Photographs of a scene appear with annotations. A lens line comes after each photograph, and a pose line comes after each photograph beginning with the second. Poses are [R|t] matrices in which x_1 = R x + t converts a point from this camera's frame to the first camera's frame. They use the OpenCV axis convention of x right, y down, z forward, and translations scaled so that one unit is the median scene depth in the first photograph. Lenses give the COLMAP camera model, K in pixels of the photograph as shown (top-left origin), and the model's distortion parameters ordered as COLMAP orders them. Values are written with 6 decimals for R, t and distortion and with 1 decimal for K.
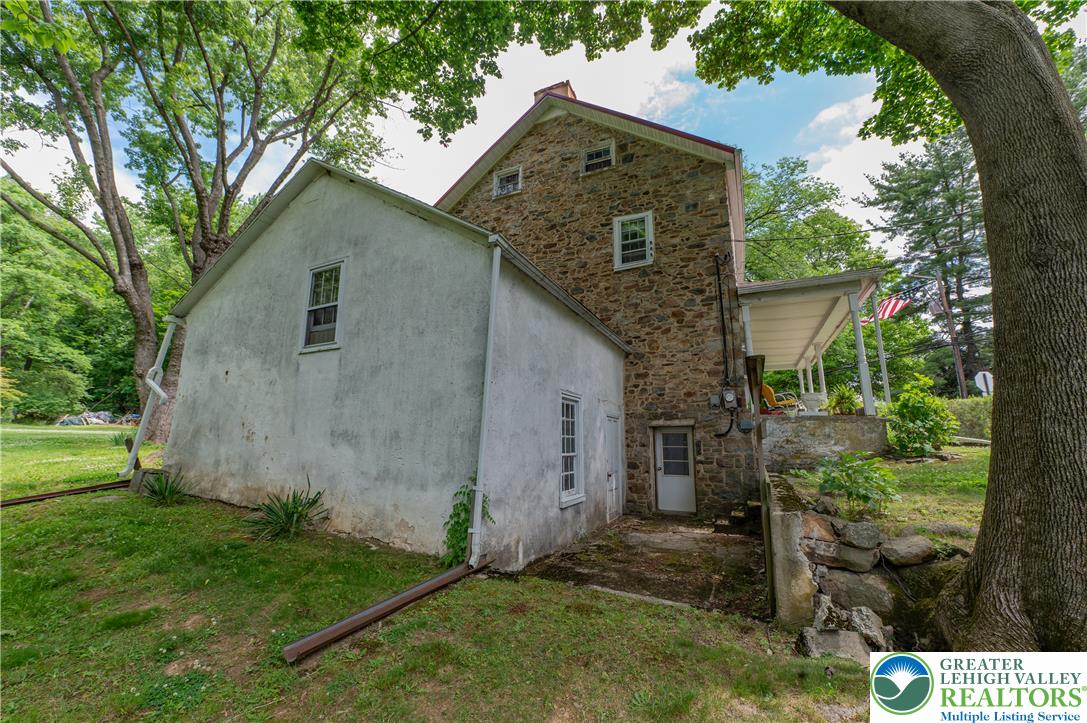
lens RADIAL K [[431.5, 0, 543.5], [0, 431.5, 361.5], [0, 0, 1]] dist [-0.011380, -0.000115]
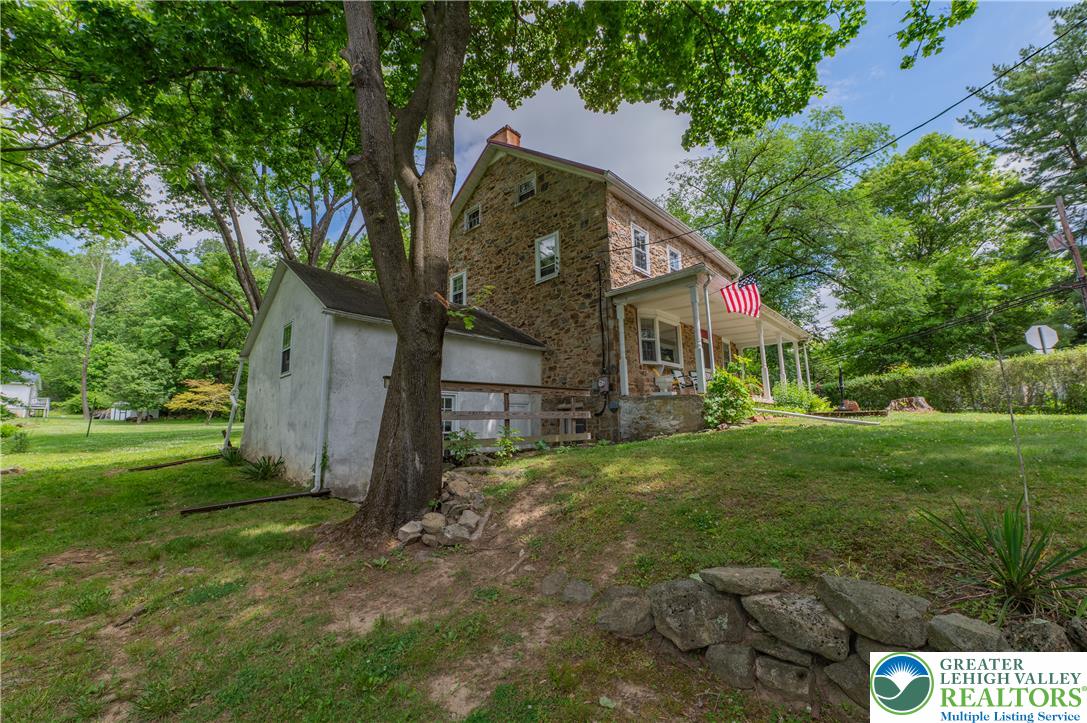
lens RADIAL K [[431.5, 0, 543.5], [0, 431.5, 361.5], [0, 0, 1]] dist [-0.011380, -0.000115]
pose [[0.948976, -0.074978, -0.306306, 0.560141], [0.087745, 0.995746, 0.028106, -0.023500], [0.302896, -0.053548, 0.951518, -0.179773]]
